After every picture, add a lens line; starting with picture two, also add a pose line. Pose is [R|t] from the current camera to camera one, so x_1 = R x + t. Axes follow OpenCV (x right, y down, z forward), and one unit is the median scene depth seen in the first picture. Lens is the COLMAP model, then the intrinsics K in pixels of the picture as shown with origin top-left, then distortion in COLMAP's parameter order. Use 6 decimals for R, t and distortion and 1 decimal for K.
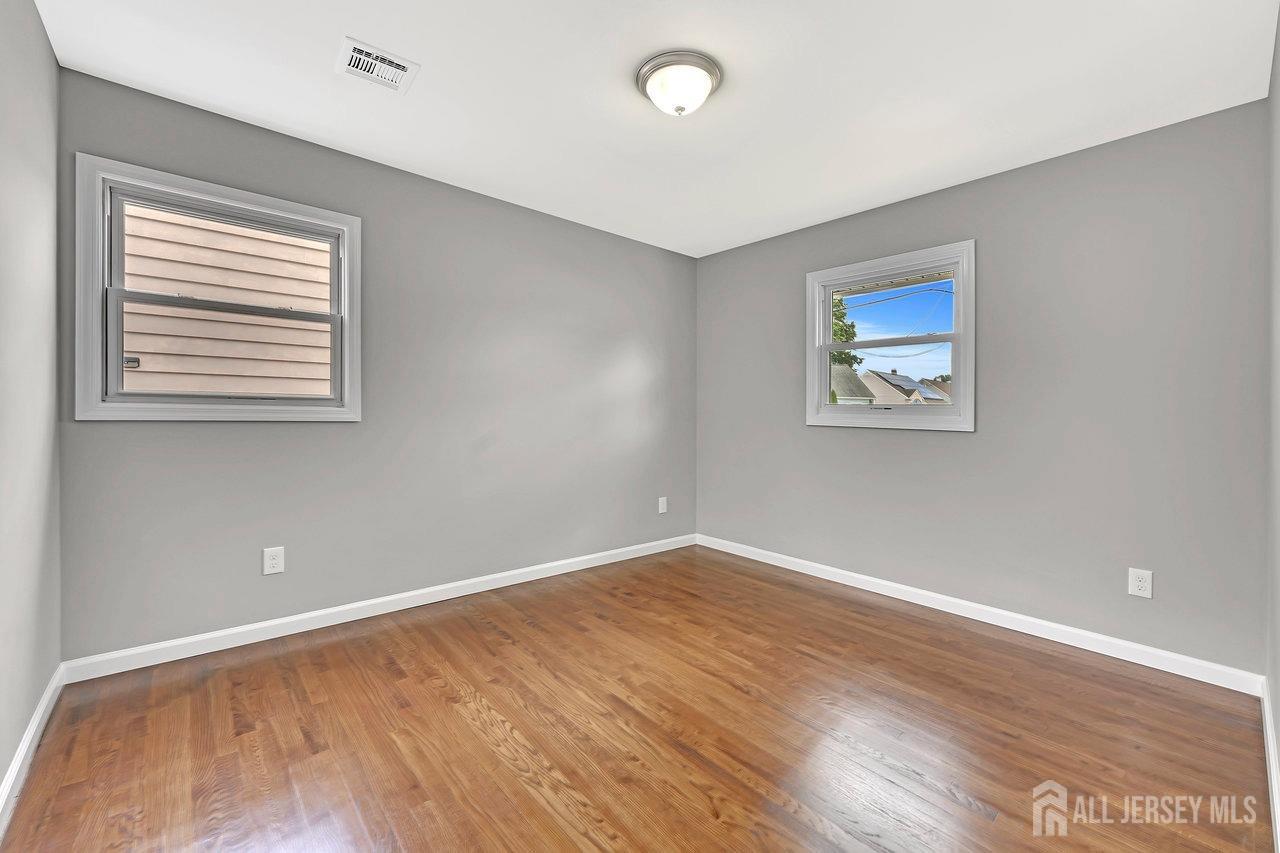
lens RADIAL K [[518.0, 0, 638.3], [0, 518.0, 419.4], [0, 0, 1]] dist [-0.011349, 0.000648]
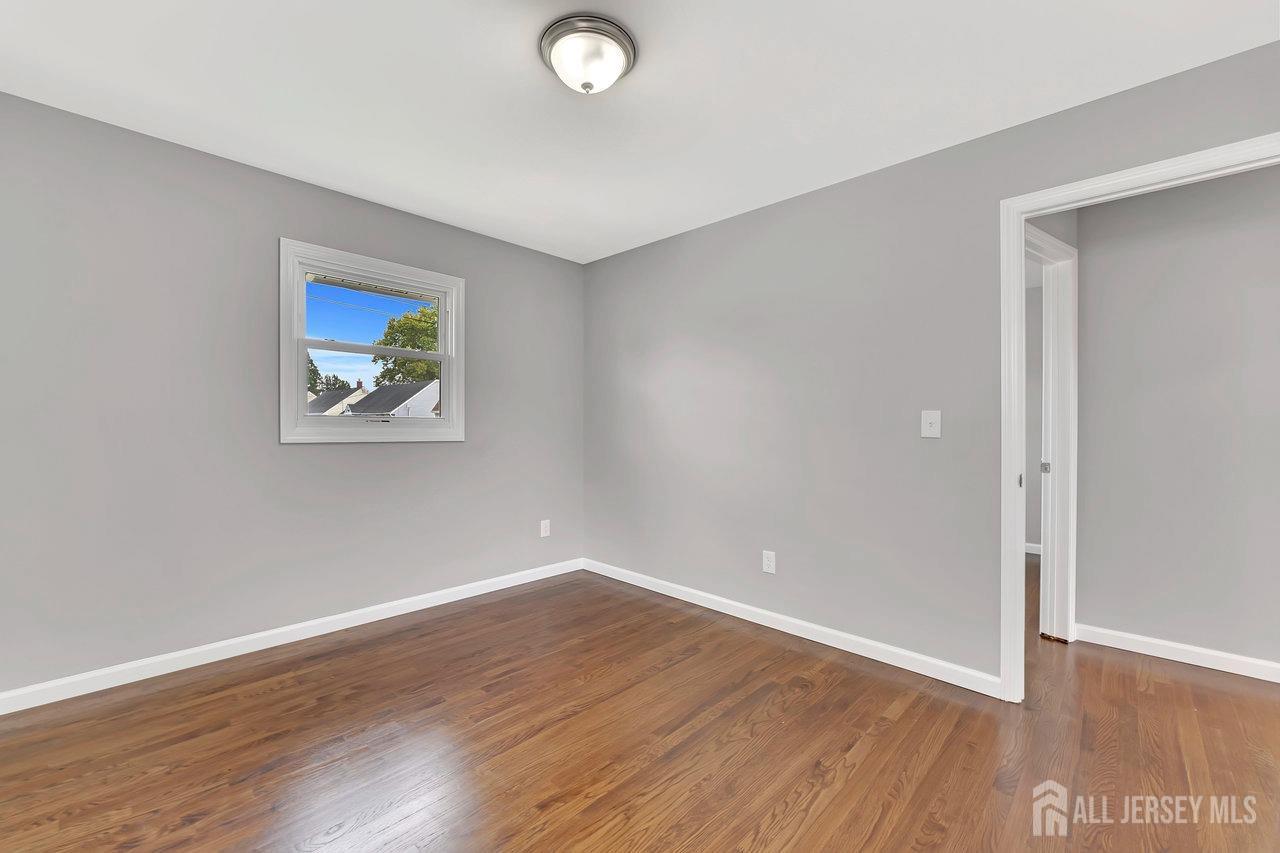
lens RADIAL K [[518.0, 0, 635.5], [0, 518.0, 424.7], [0, 0, 1]] dist [-0.011349, 0.000648]
pose [[-0.097071, -0.010236, 0.995225, -0.688566], [0.005650, 0.999925, 0.010836, -0.029388], [-0.995261, 0.006675, -0.097006, 0.863456]]
